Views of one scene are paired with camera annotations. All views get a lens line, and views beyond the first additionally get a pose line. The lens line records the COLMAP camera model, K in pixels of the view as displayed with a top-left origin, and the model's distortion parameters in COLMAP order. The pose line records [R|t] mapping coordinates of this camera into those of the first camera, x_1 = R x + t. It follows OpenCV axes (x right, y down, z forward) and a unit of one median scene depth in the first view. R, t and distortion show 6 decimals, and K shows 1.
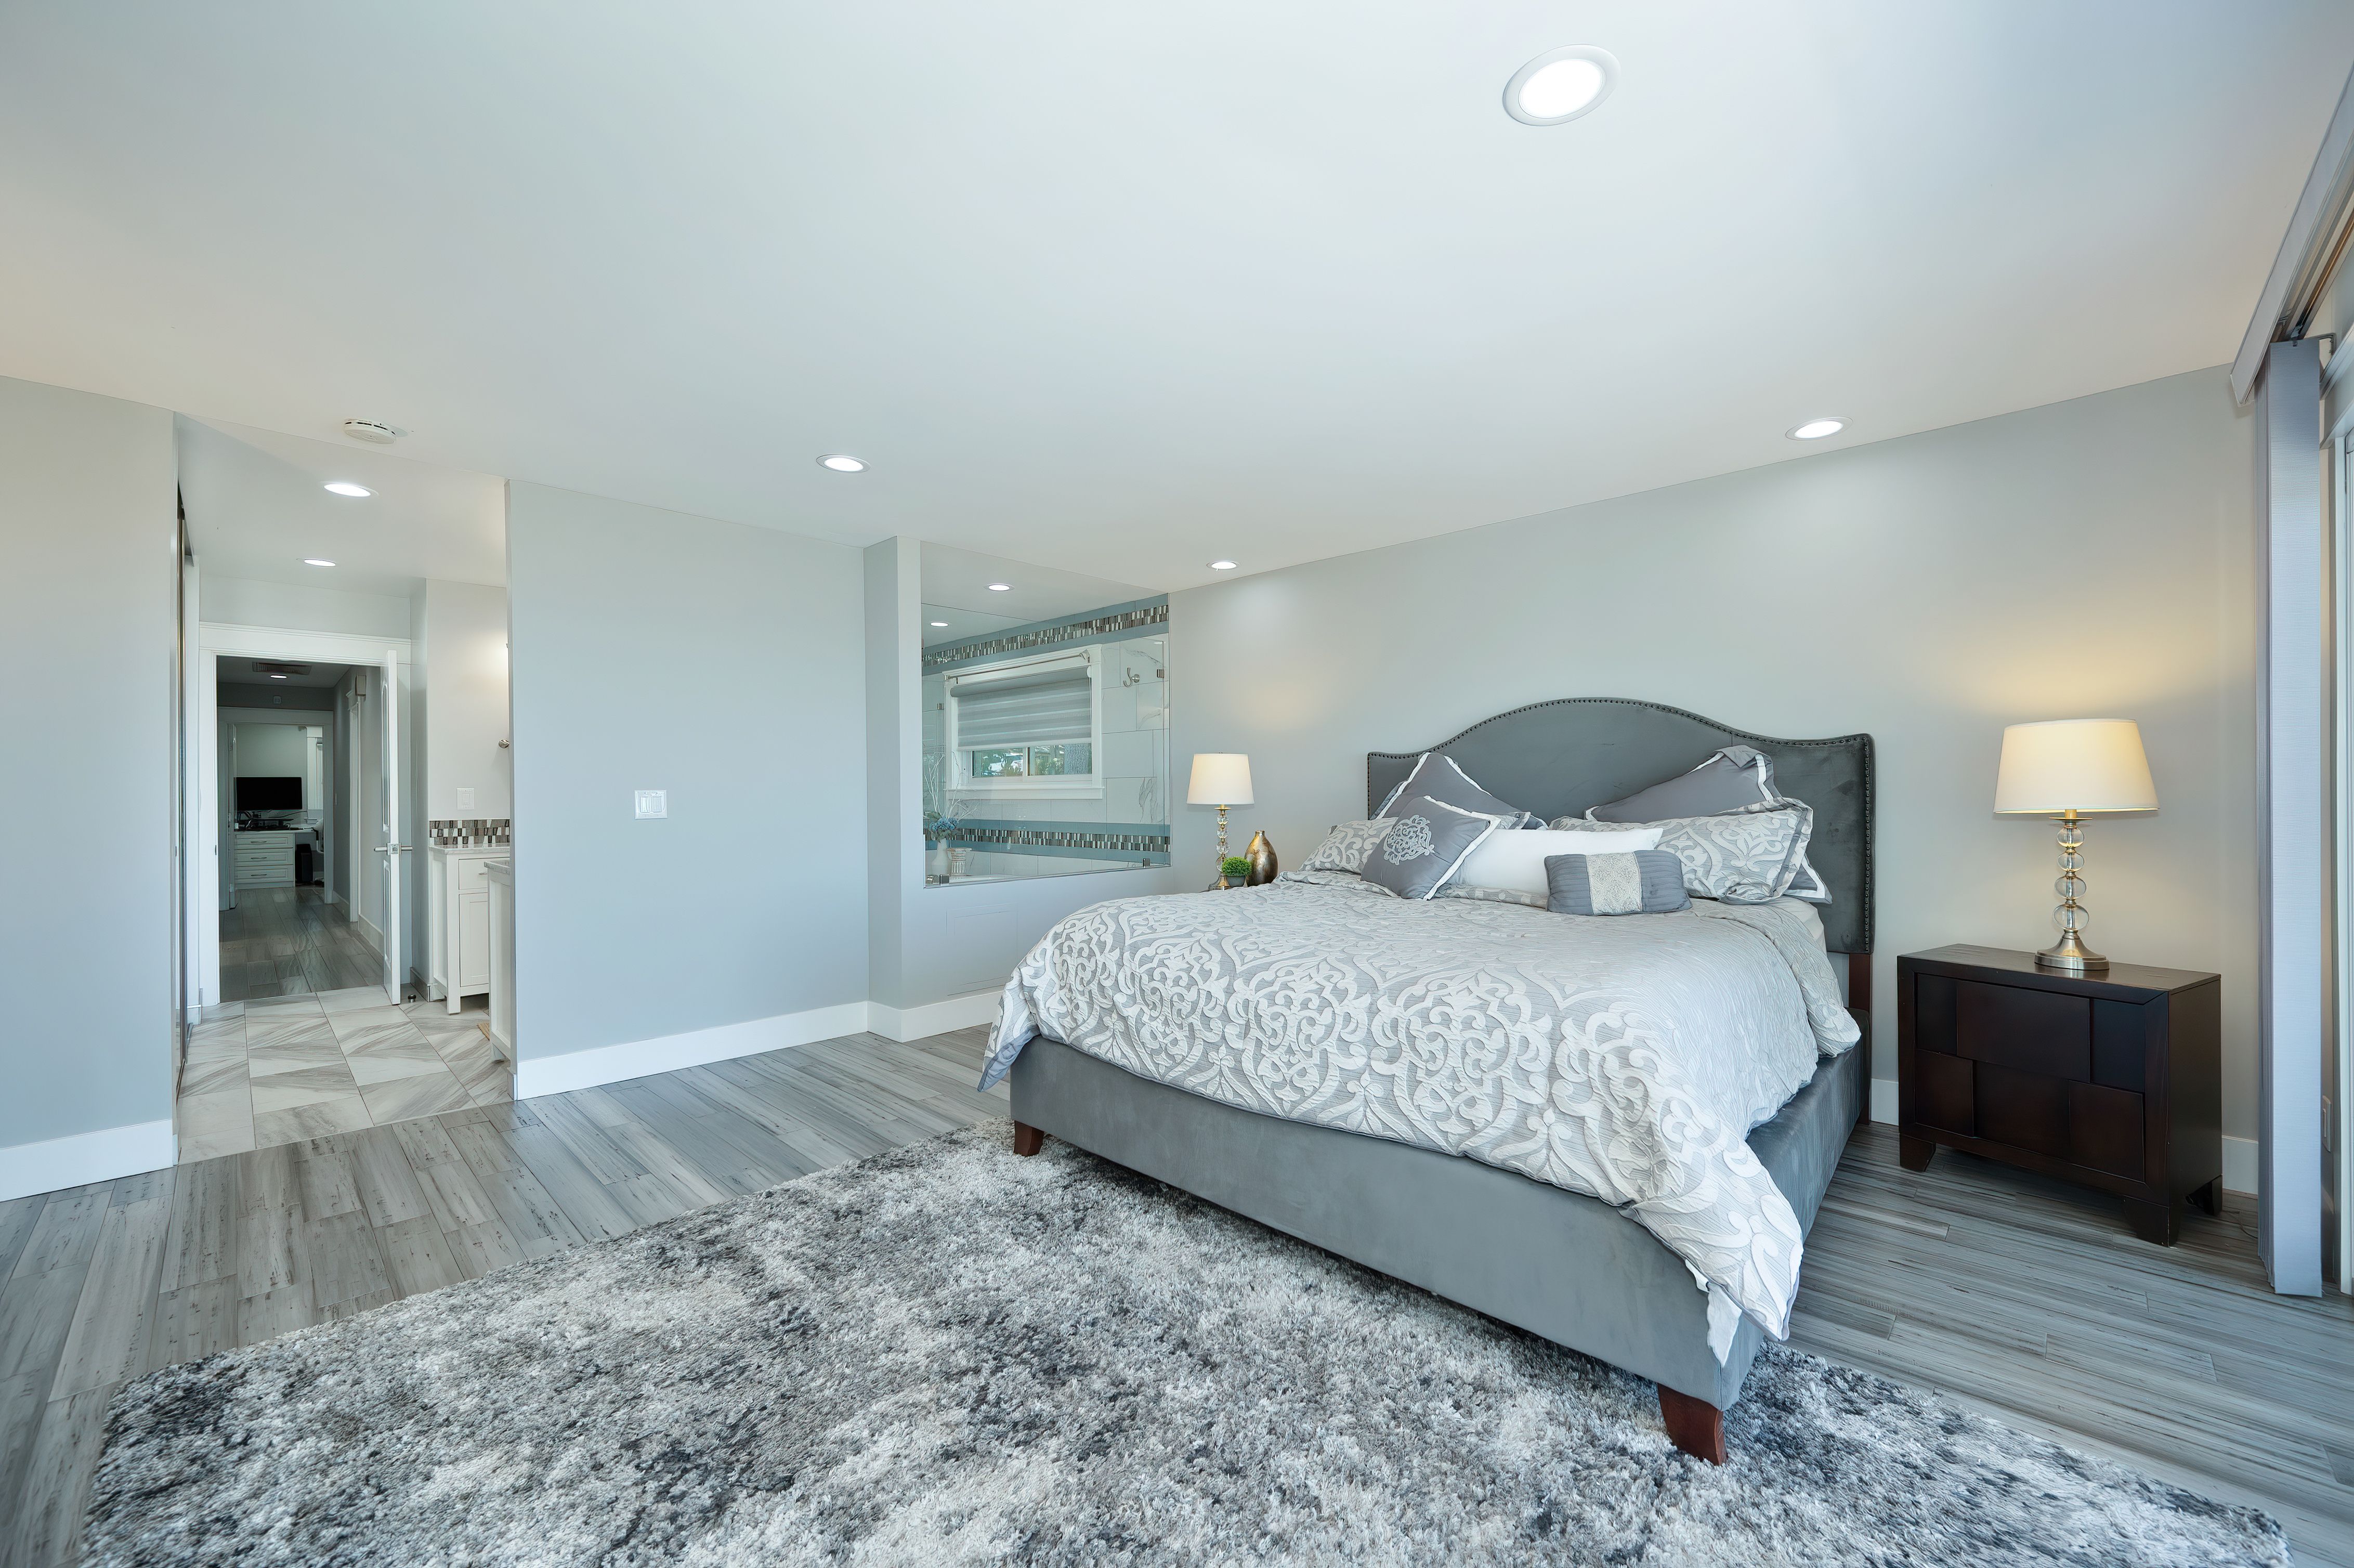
lens RADIAL K [[935.1, 0, 1176.8], [0, 935.1, 794.1], [0, 0, 1]] dist [-0.002366, -0.000866]
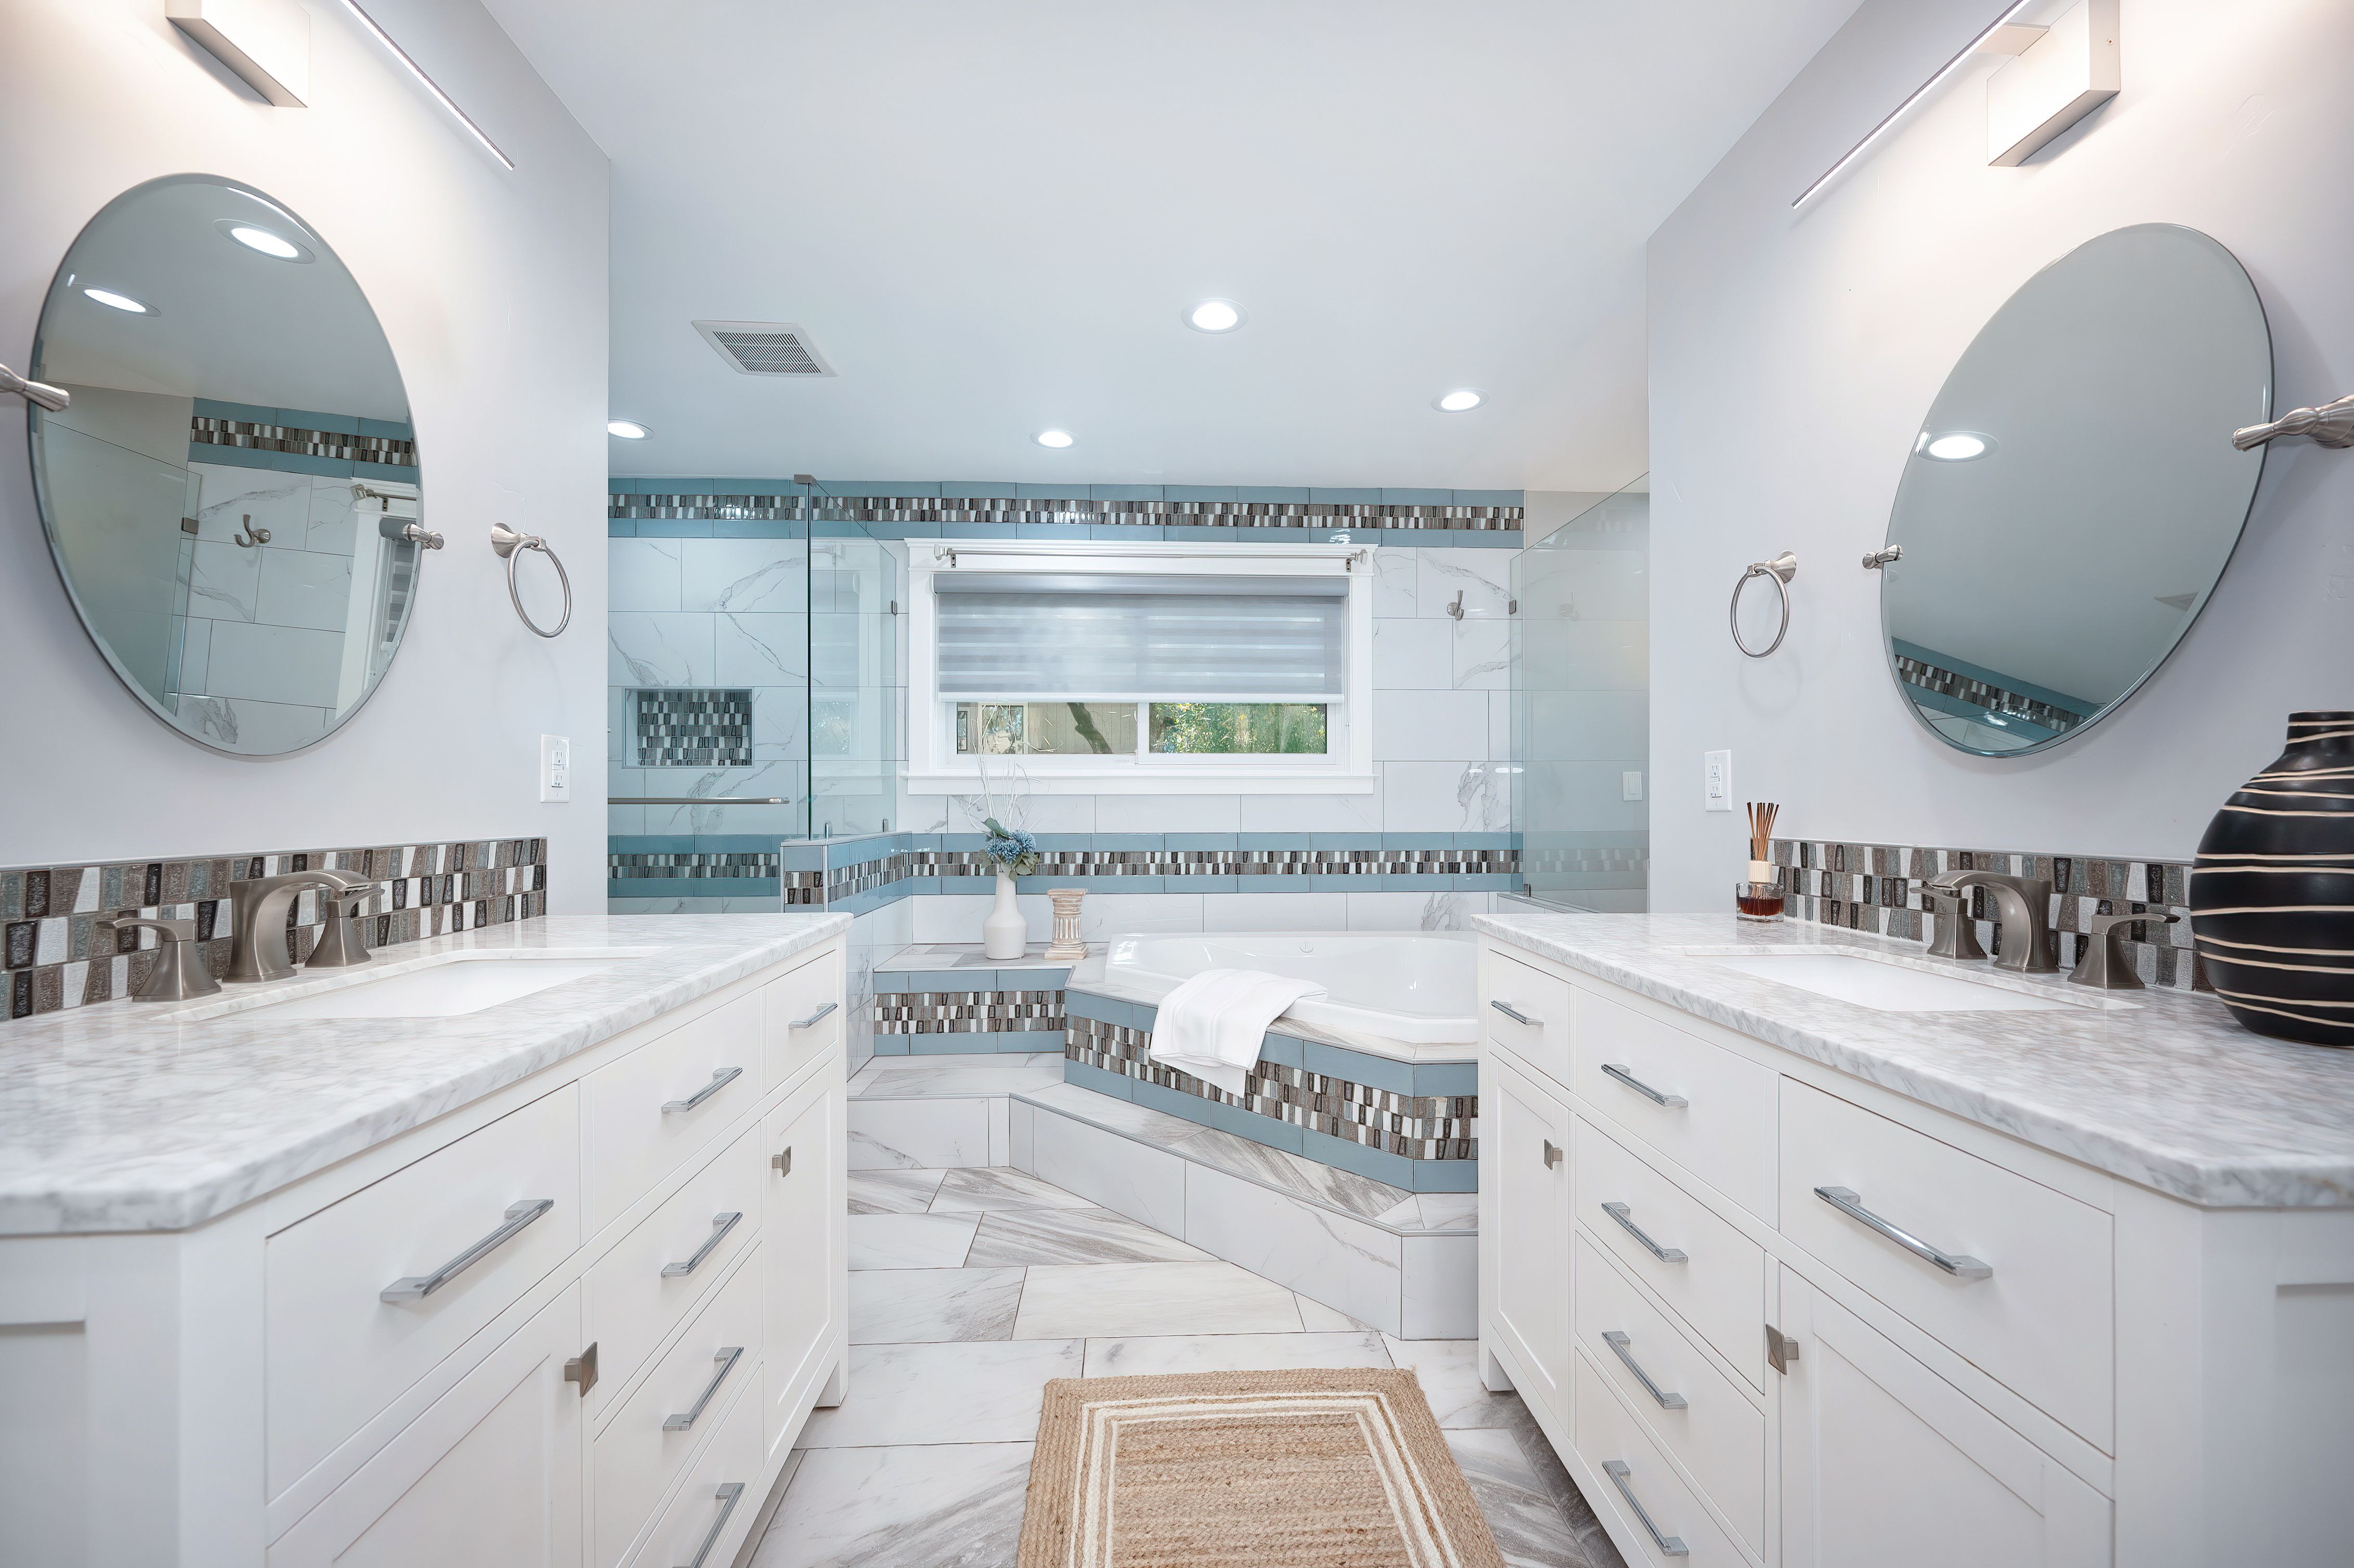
lens RADIAL K [[935.1, 0, 1183.8], [0, 935.1, 787.8], [0, 0, 1]] dist [-0.002366, -0.000866]
pose [[0.674425, 0.011586, 0.738252, -0.614970], [-0.002802, 0.999910, -0.013133, 0.009494], [-0.738338, 0.006789, 0.674397, 0.663025]]
